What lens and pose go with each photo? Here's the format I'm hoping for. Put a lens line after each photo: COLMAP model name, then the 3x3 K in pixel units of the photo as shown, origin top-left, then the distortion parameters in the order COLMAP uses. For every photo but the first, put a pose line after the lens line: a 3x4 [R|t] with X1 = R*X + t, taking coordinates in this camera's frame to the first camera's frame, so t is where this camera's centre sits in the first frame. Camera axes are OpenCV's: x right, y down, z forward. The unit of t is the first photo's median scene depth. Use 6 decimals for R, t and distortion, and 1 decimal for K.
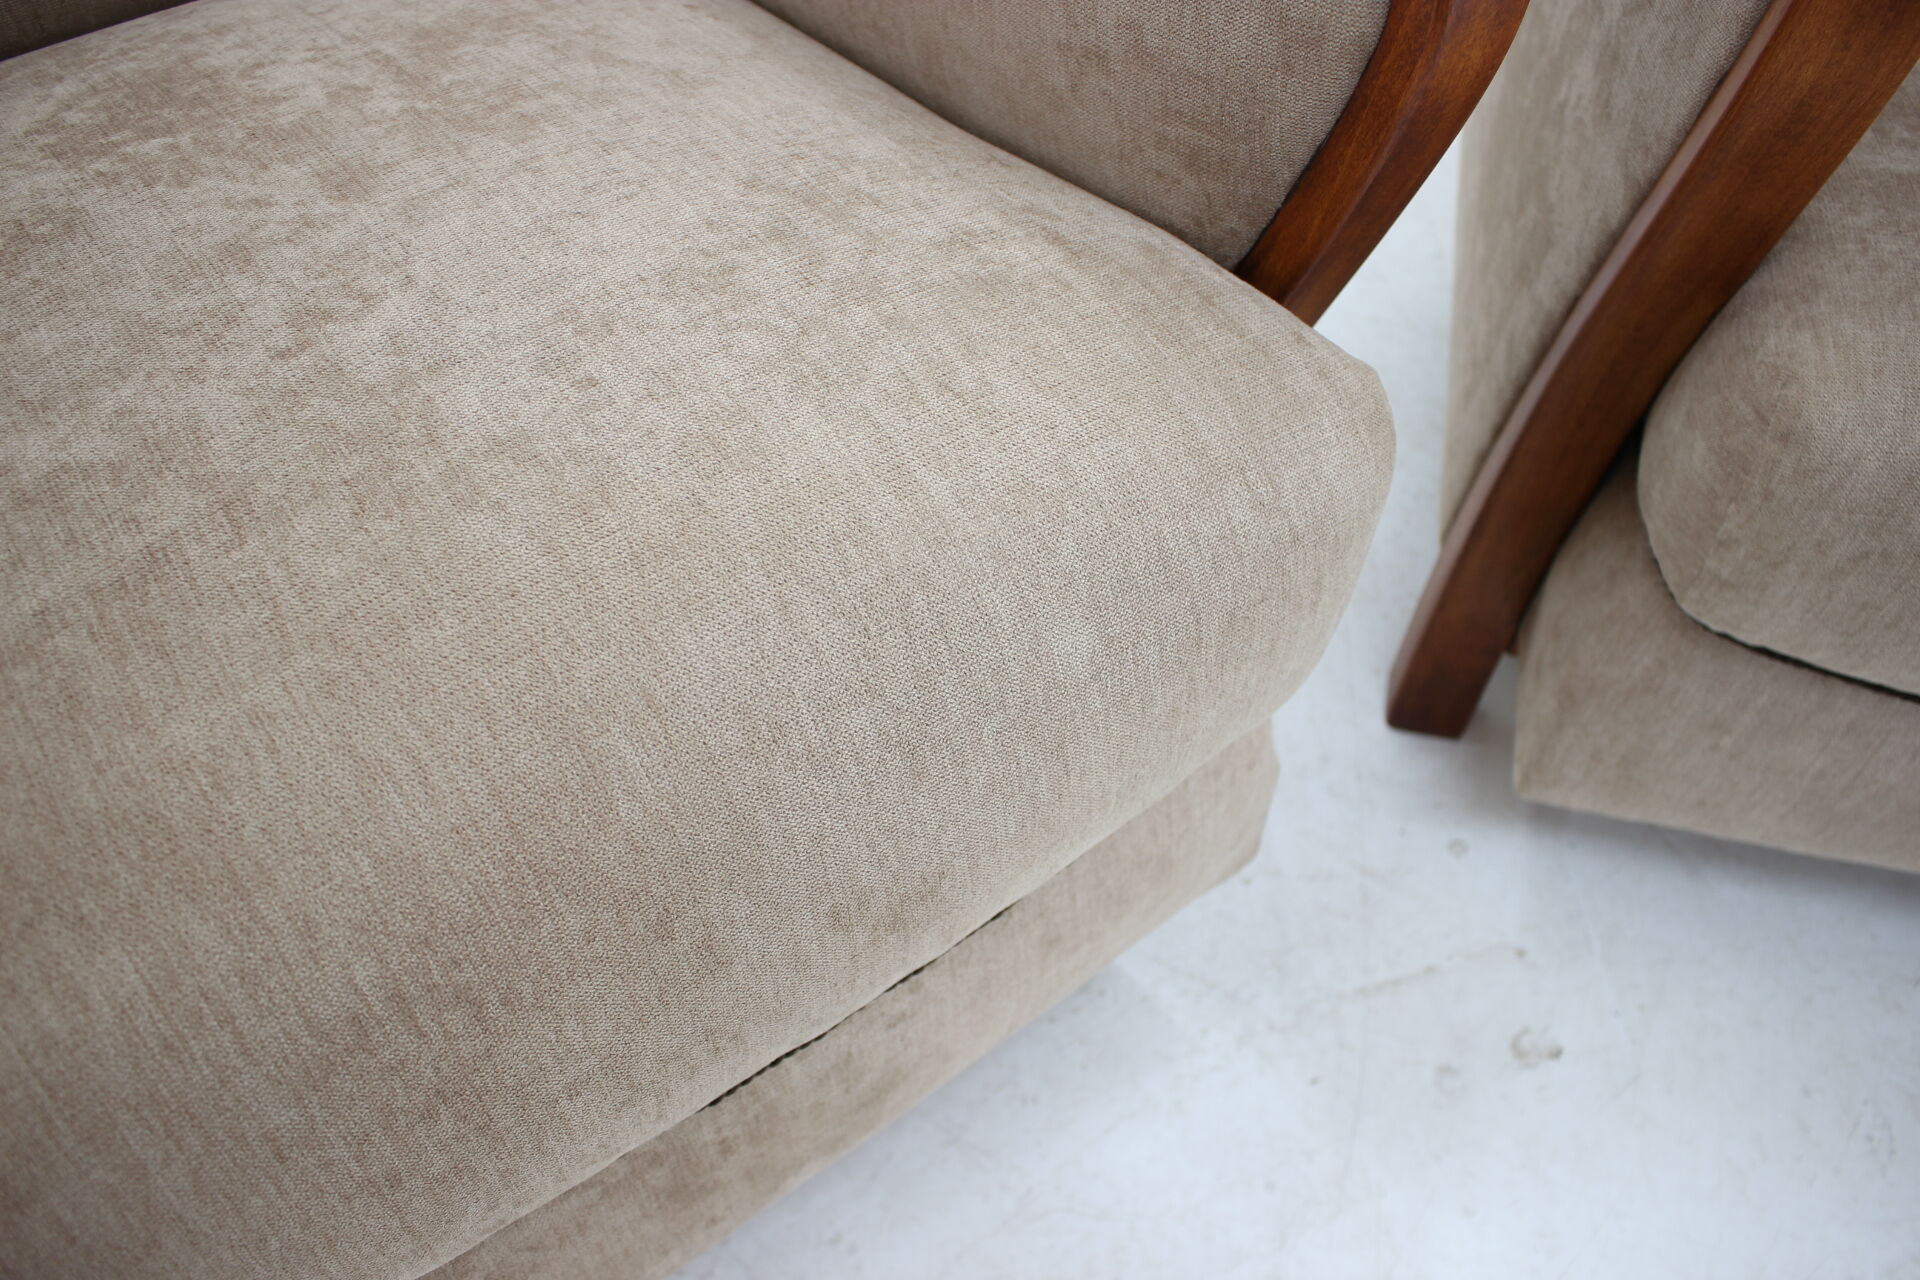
lens RADIAL K [[1643.8, 0, 970.8], [0, 1643.8, 642.2], [0, 0, 1]] dist [-0.166044, 0.118361]
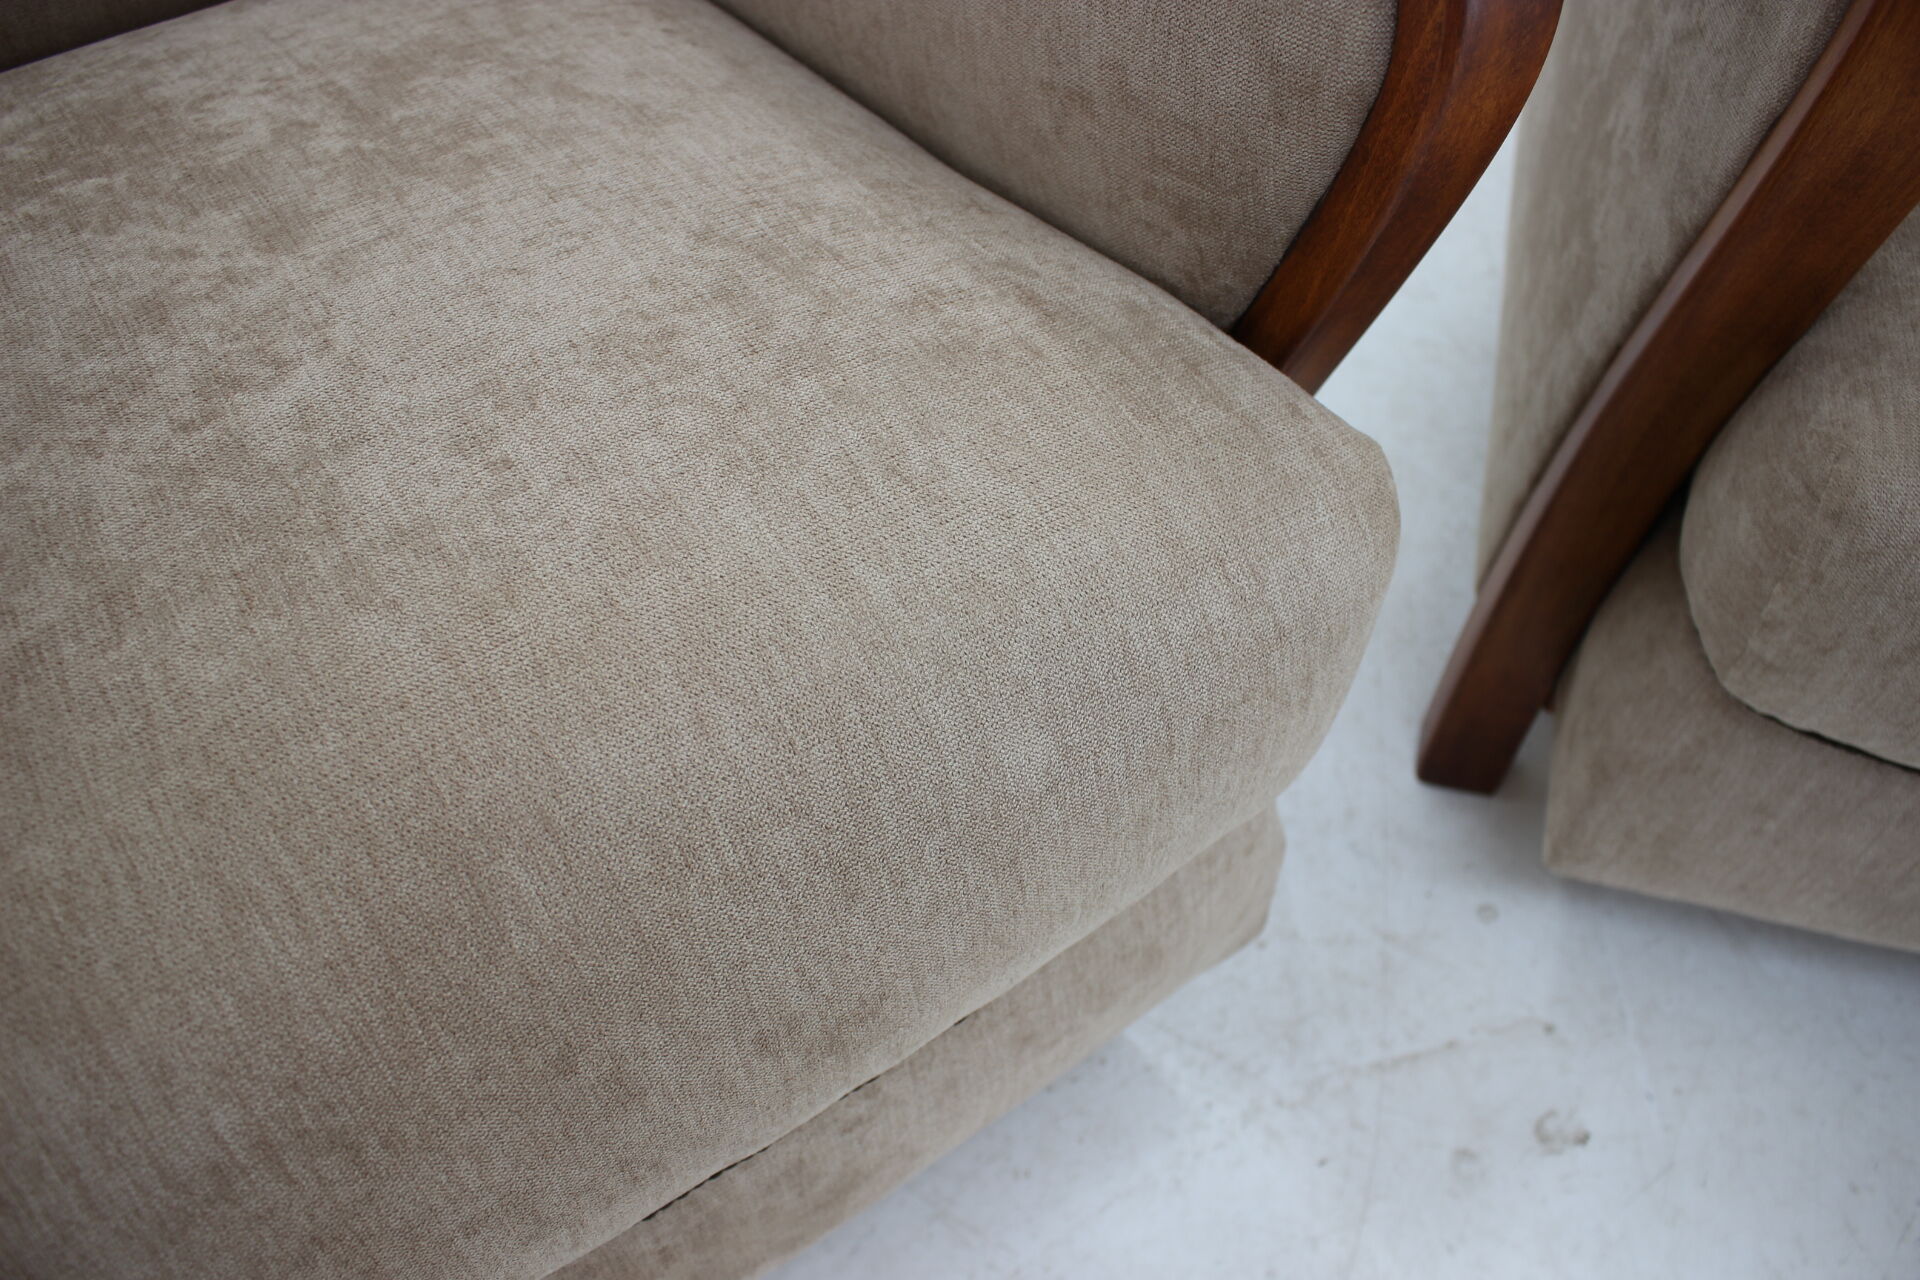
lens RADIAL K [[1643.8, 0, 966.9], [0, 1643.8, 628.3], [0, 0, 1]] dist [-0.166044, 0.118361]
pose [[0.998806, 0.019355, -0.044850, 0.062035], [-0.019168, 0.999806, 0.004588, -0.065635], [0.044930, -0.003723, 0.998983, 0.076687]]
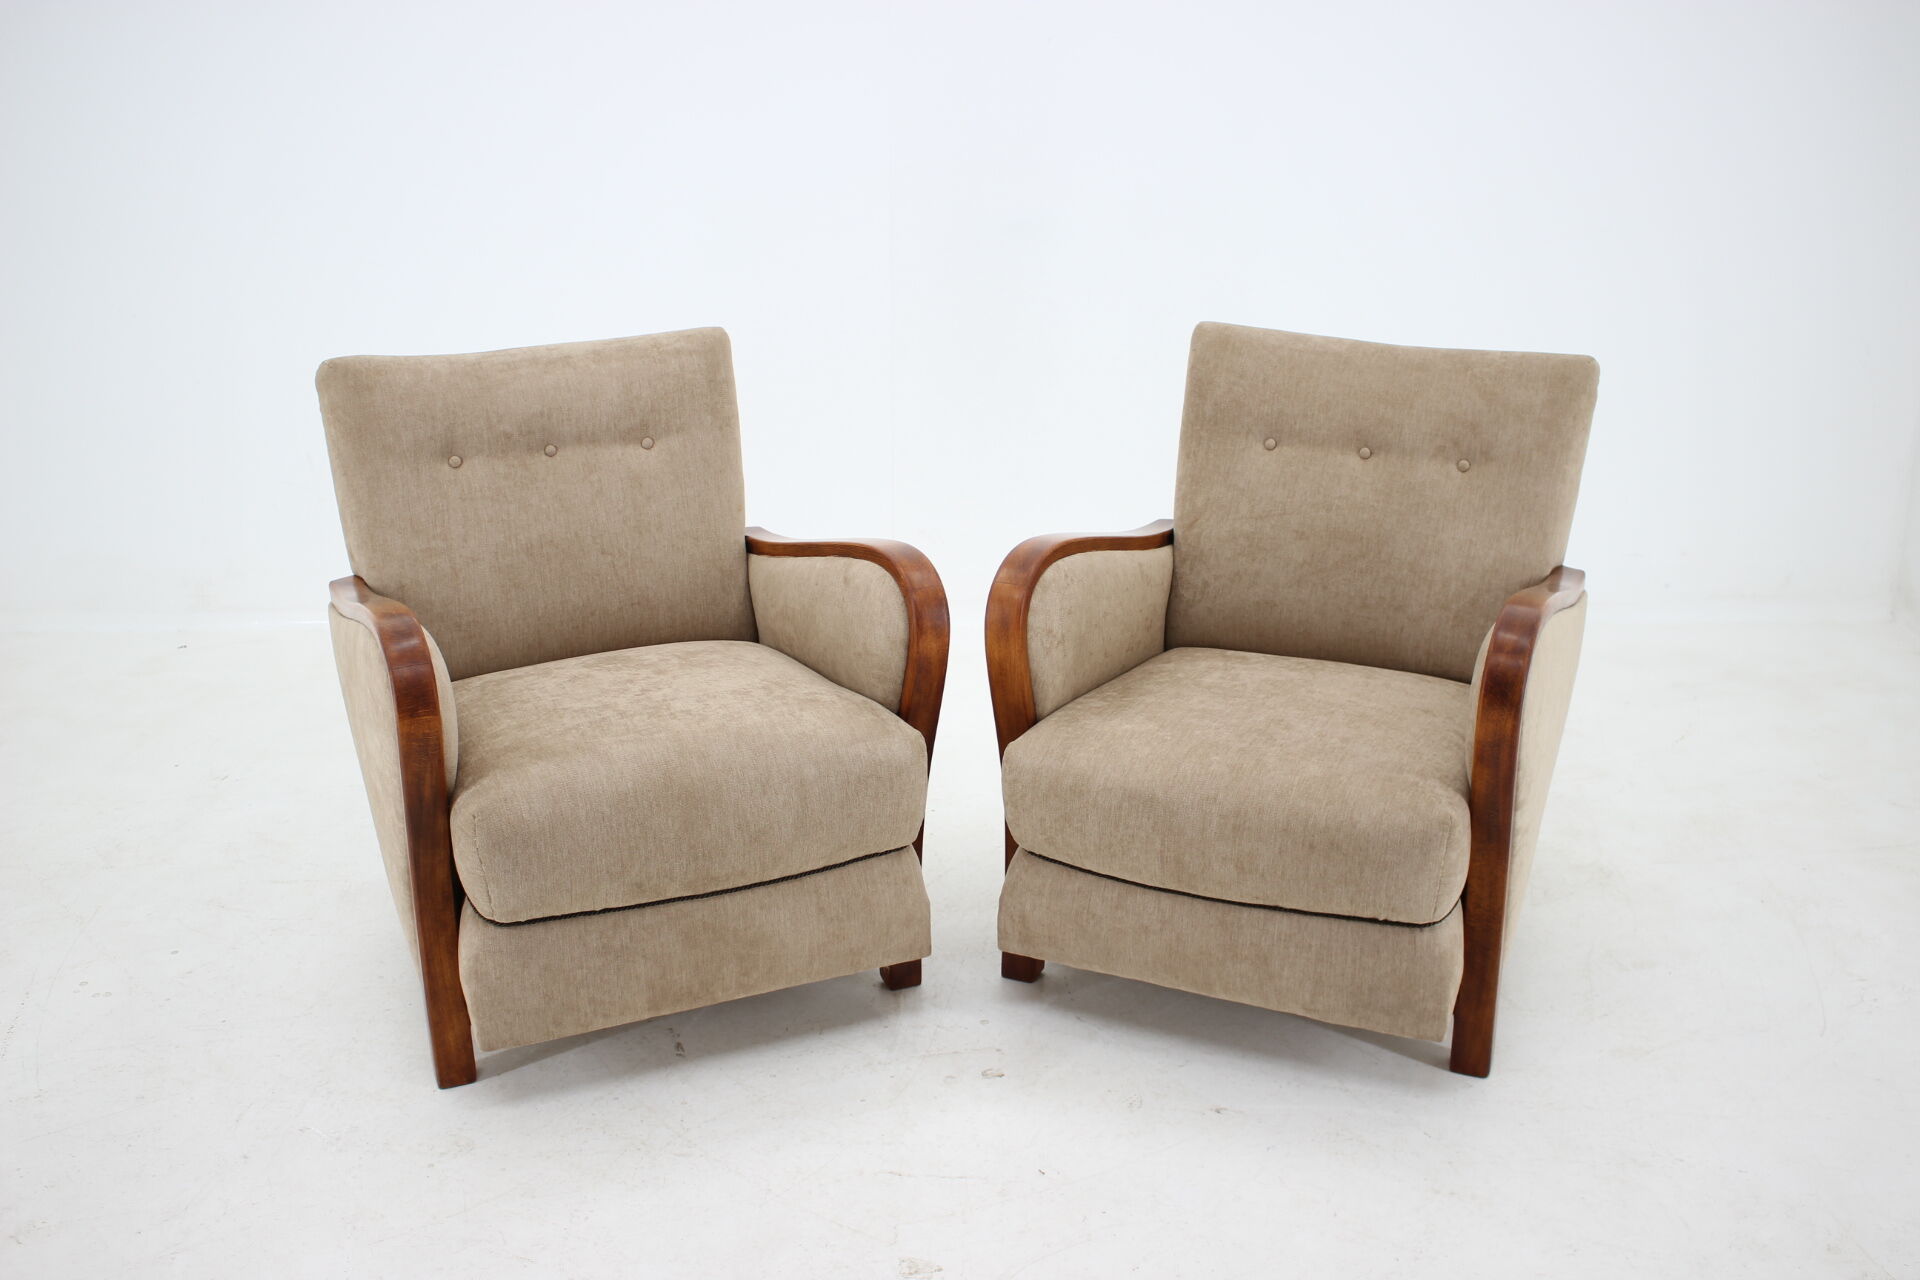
lens RADIAL K [[2043.1, 0, 962.3], [0, 2043.1, 650.1], [0, 0, 1]] dist [-0.105758, 0.000000]
pose [[0.974508, 0.027996, -0.222597, 1.373782], [-0.138724, 0.854964, -0.499791, 1.970292], [0.176320, 0.517931, 0.837054, -2.934266]]
